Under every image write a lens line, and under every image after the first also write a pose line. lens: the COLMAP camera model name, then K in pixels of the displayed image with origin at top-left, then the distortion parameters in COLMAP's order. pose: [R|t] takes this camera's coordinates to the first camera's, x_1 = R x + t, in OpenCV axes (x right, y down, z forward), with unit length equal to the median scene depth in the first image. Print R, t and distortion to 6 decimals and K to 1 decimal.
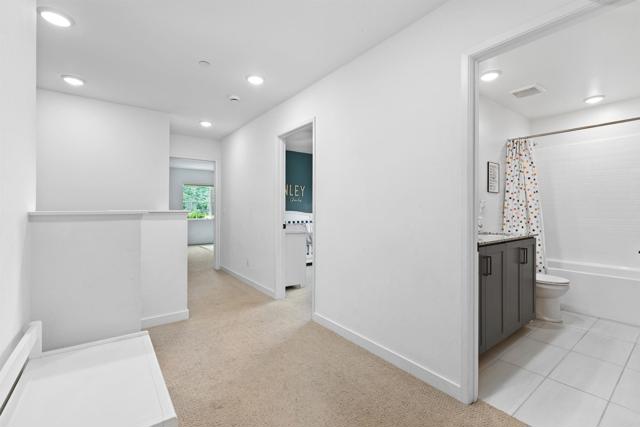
lens RADIAL K [[283.7, 0, 322.4], [0, 283.7, 210.3], [0, 0, 1]] dist [-0.002953, -0.000050]
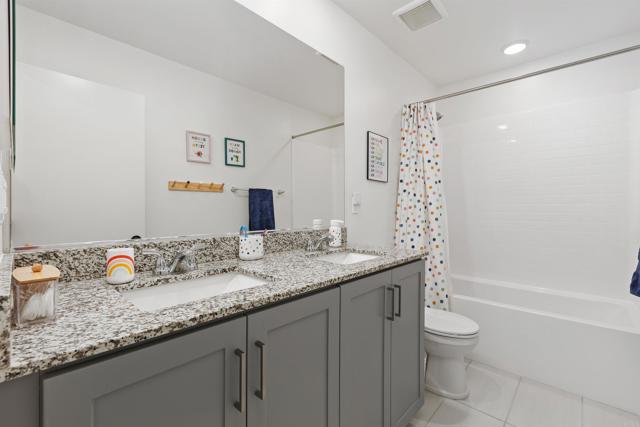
lens RADIAL K [[283.7, 0, 322.4], [0, 283.7, 210.3], [0, 0, 1]] dist [-0.002953, -0.000050]
pose [[0.983426, -0.000154, 0.181310, 0.359935], [-0.000825, 0.999985, 0.005323, -0.000995], [-0.181308, -0.005385, 0.983412, 0.387443]]
